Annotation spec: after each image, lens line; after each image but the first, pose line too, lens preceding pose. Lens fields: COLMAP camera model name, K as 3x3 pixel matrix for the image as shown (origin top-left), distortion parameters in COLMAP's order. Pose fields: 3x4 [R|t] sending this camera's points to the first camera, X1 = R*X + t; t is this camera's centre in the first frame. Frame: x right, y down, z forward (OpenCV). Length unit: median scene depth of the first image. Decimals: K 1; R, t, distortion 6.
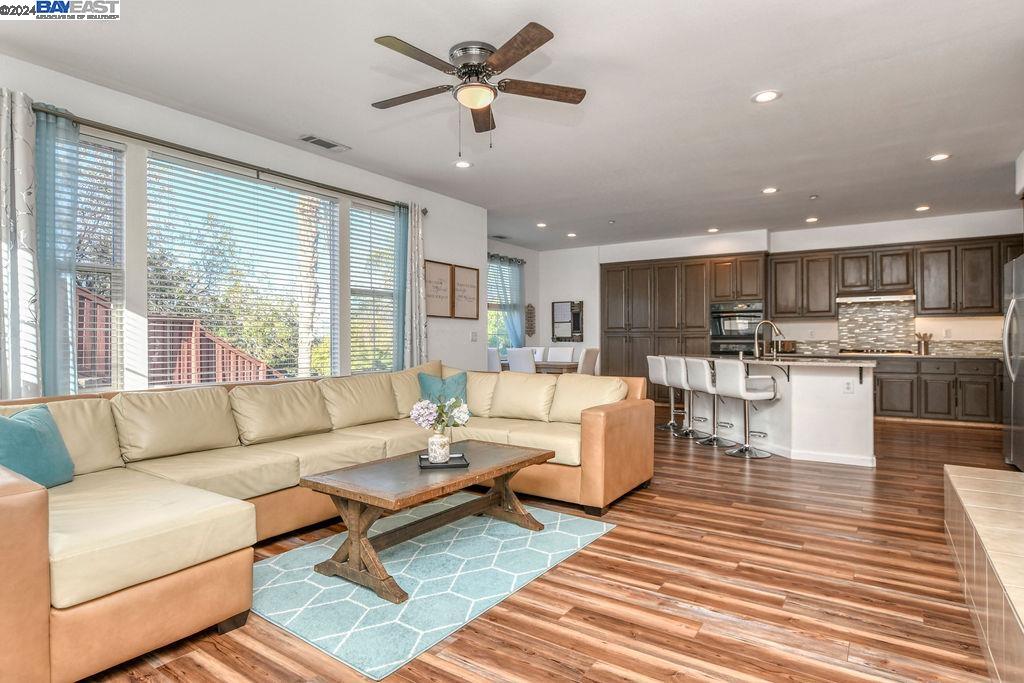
lens RADIAL K [[550.6, 0, 515.3], [0, 550.6, 336.9], [0, 0, 1]] dist [-0.014760, -0.000104]
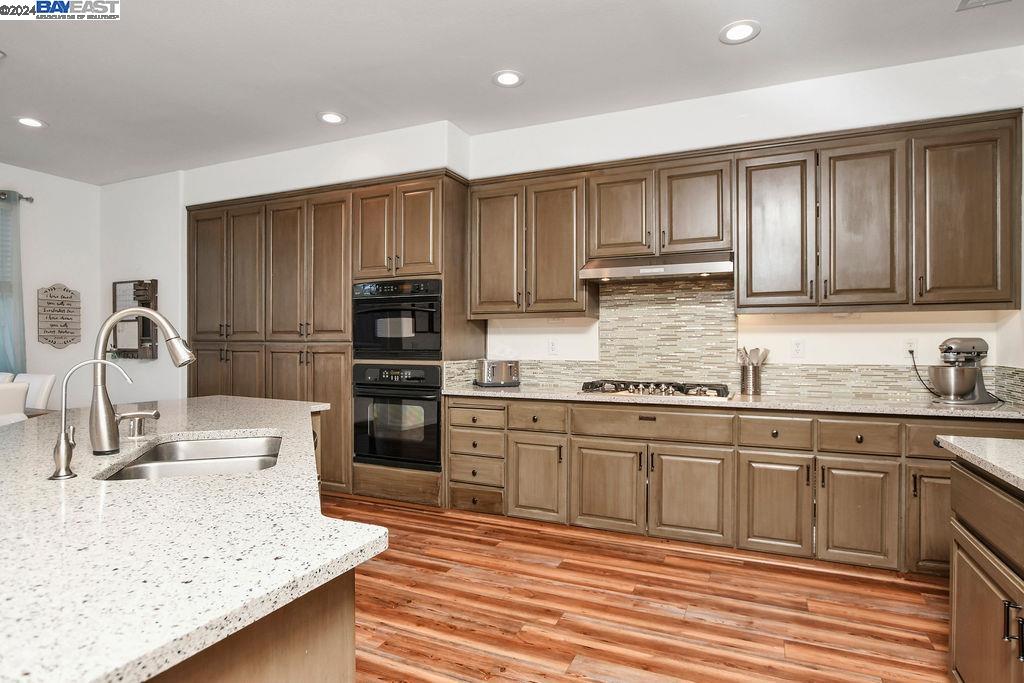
lens RADIAL K [[546.3, 0, 514.2], [0, 546.3, 345.2], [0, 0, 1]] dist [-0.019500, -0.000101]
pose [[0.985980, 0.003504, 0.166824, 0.456671], [-0.004759, 0.999963, 0.007122, -0.011396], [-0.166793, -0.007816, 0.985961, 0.561457]]
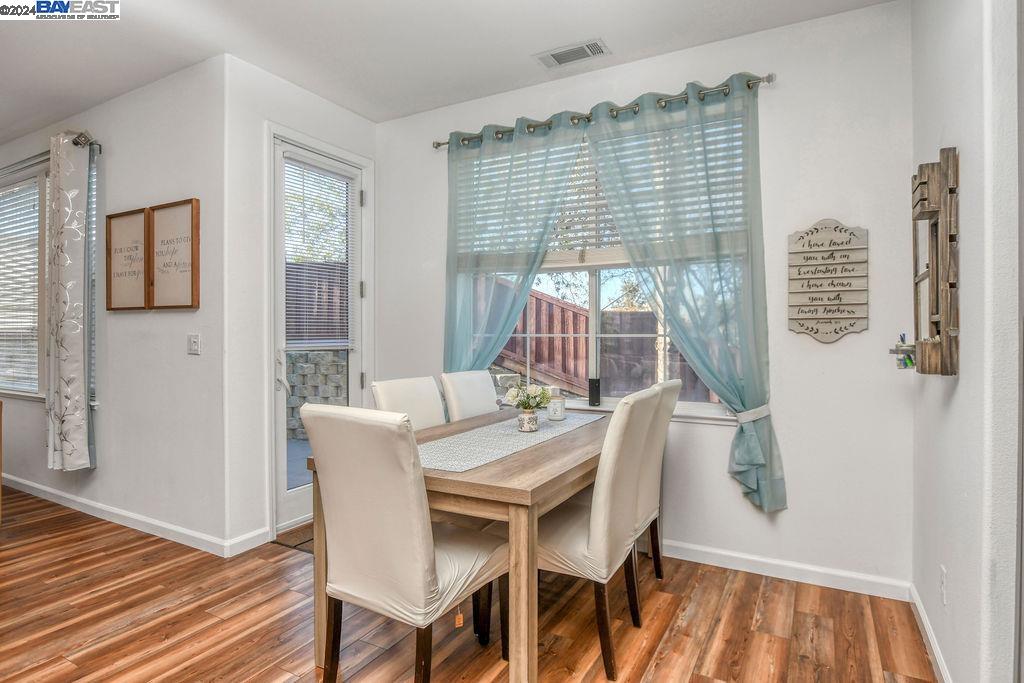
lens RADIAL K [[546.3, 0, 514.2], [0, 546.3, 345.2], [0, 0, 1]] dist [-0.019500, -0.000101]
pose [[0.089673, 0.019140, -0.995787, 0.351805], [0.005810, 0.999788, 0.019741, -0.006623], [0.995954, -0.007556, 0.089543, 1.051151]]
